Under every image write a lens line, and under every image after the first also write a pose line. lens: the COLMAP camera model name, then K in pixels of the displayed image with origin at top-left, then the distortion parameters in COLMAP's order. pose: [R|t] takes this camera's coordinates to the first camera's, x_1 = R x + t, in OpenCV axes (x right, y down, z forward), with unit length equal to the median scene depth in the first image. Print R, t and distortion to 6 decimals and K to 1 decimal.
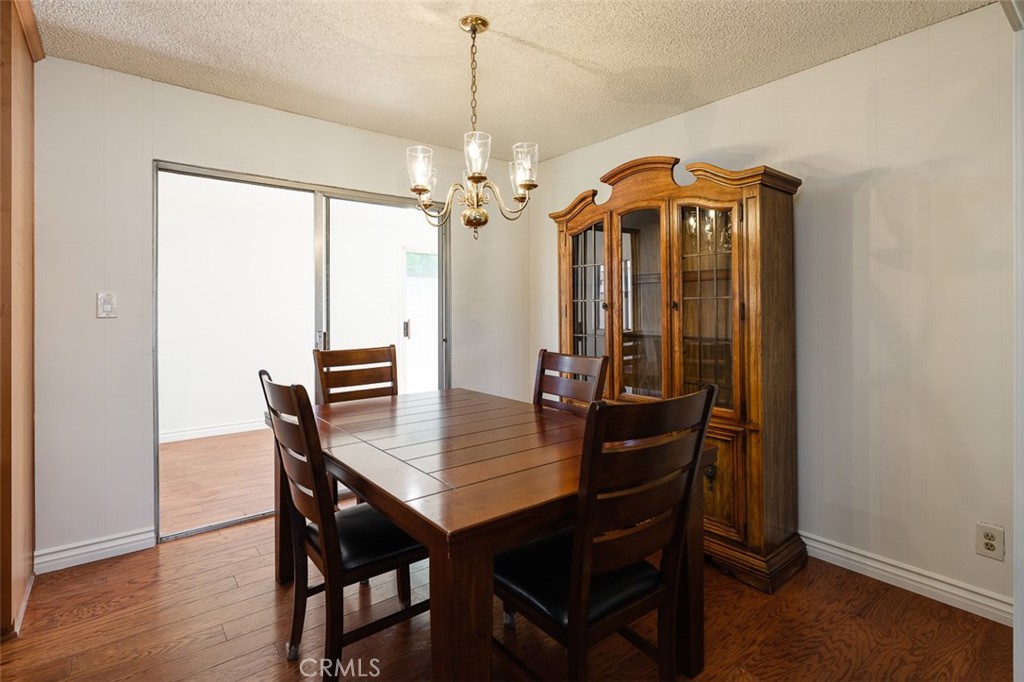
lens RADIAL K [[497.1, 0, 504.1], [0, 497.1, 300.9], [0, 0, 1]] dist [-0.001956, 0.000053]
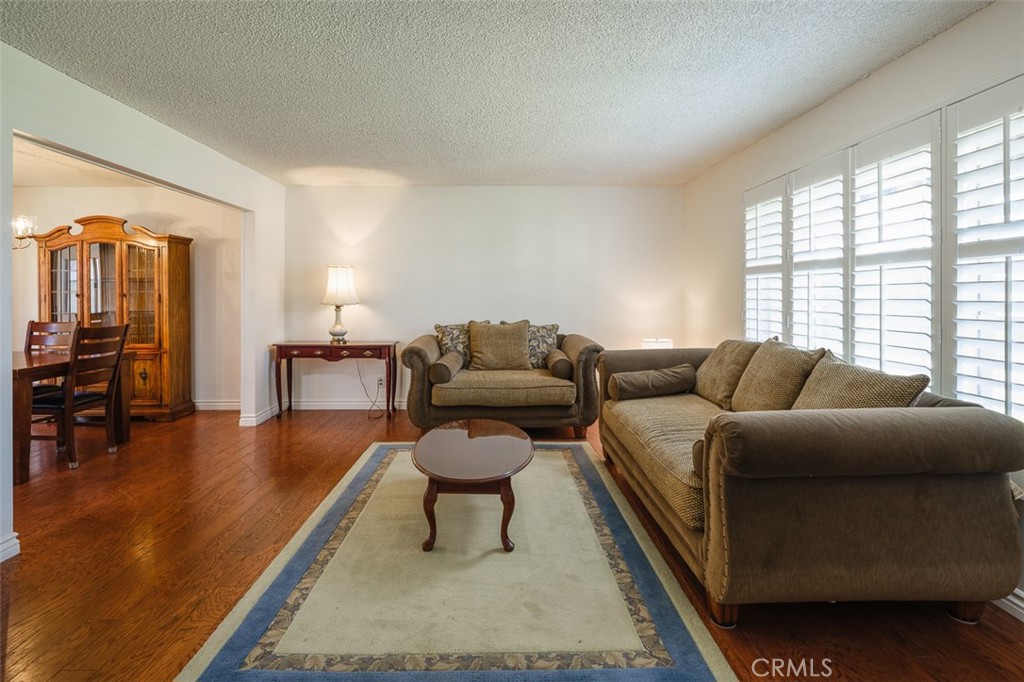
lens RADIAL K [[497.1, 0, 504.1], [0, 497.1, 300.9], [0, 0, 1]] dist [-0.001956, 0.000053]
pose [[0.600048, -0.001218, 0.799963, -0.319516], [-0.012946, 0.999853, 0.011233, -0.009786], [-0.799860, -0.017096, 0.599944, -1.356061]]
